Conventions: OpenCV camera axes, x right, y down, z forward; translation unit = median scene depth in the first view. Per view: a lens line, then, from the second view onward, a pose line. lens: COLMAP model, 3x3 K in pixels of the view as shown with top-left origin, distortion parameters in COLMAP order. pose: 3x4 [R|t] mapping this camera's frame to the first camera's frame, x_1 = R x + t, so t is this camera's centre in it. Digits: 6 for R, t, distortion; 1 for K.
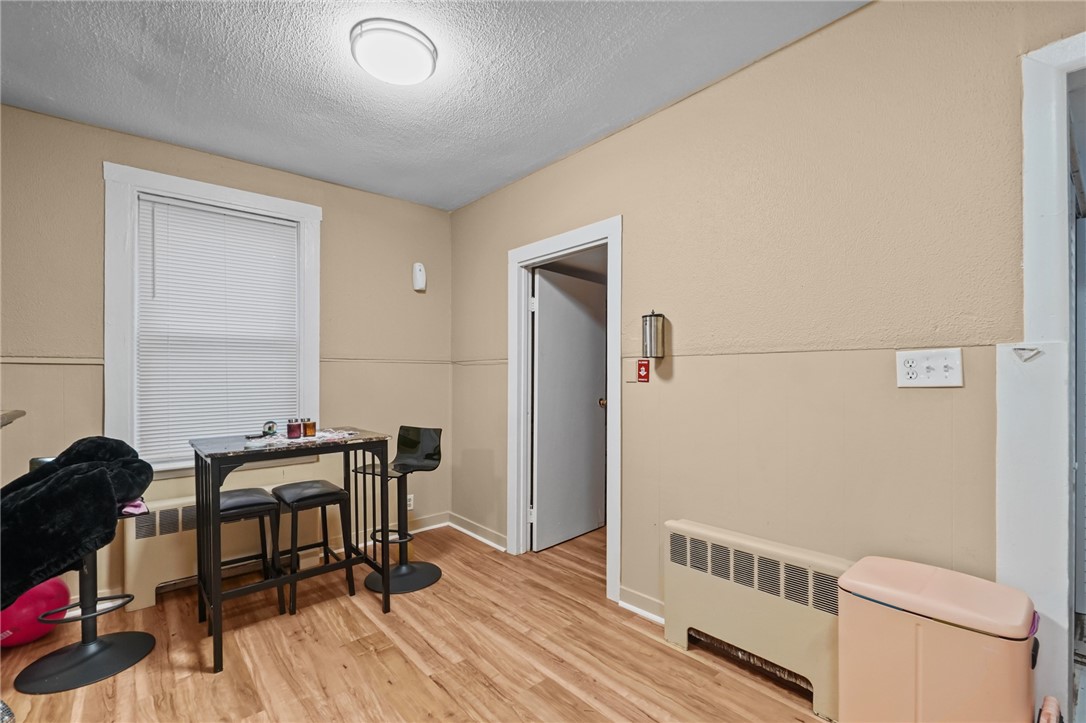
lens RADIAL K [[506.4, 0, 541.0], [0, 506.4, 378.3], [0, 0, 1]] dist [-0.000838, 0.000048]
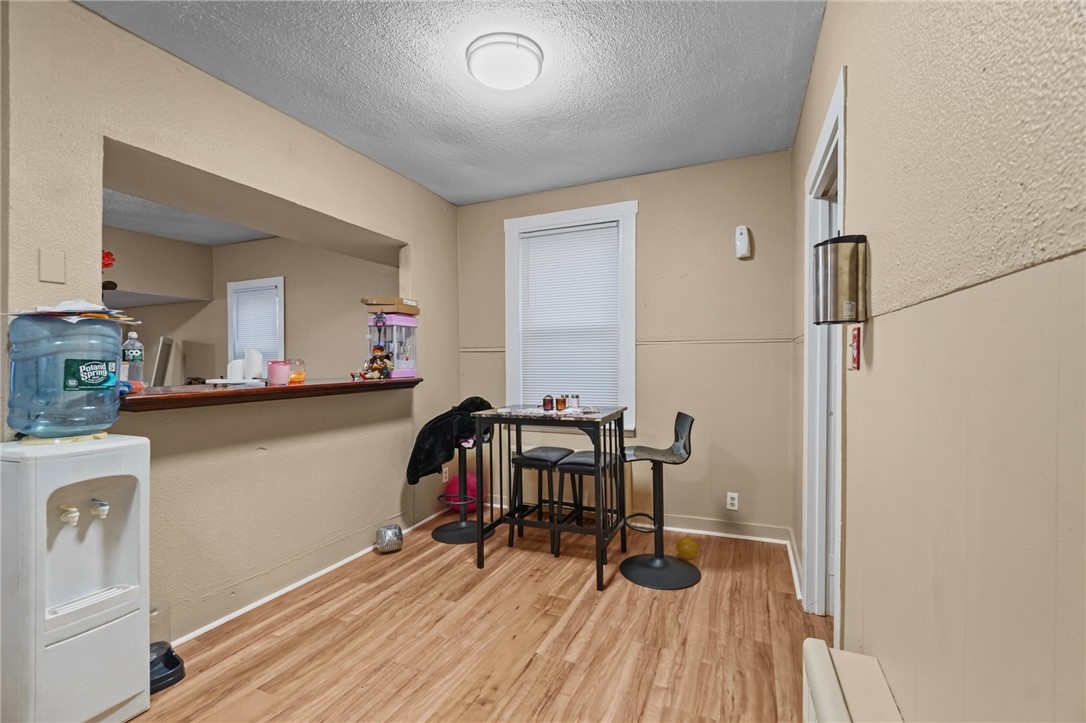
lens RADIAL K [[482.2, 0, 520.2], [0, 482.2, 366.5], [0, 0, 1]] dist [-0.001490, -0.000086]
pose [[0.388381, 0.013931, -0.921393, 0.531001], [-0.000884, 0.999891, 0.014745, -0.002431], [0.921498, -0.004913, 0.388351, 0.486239]]
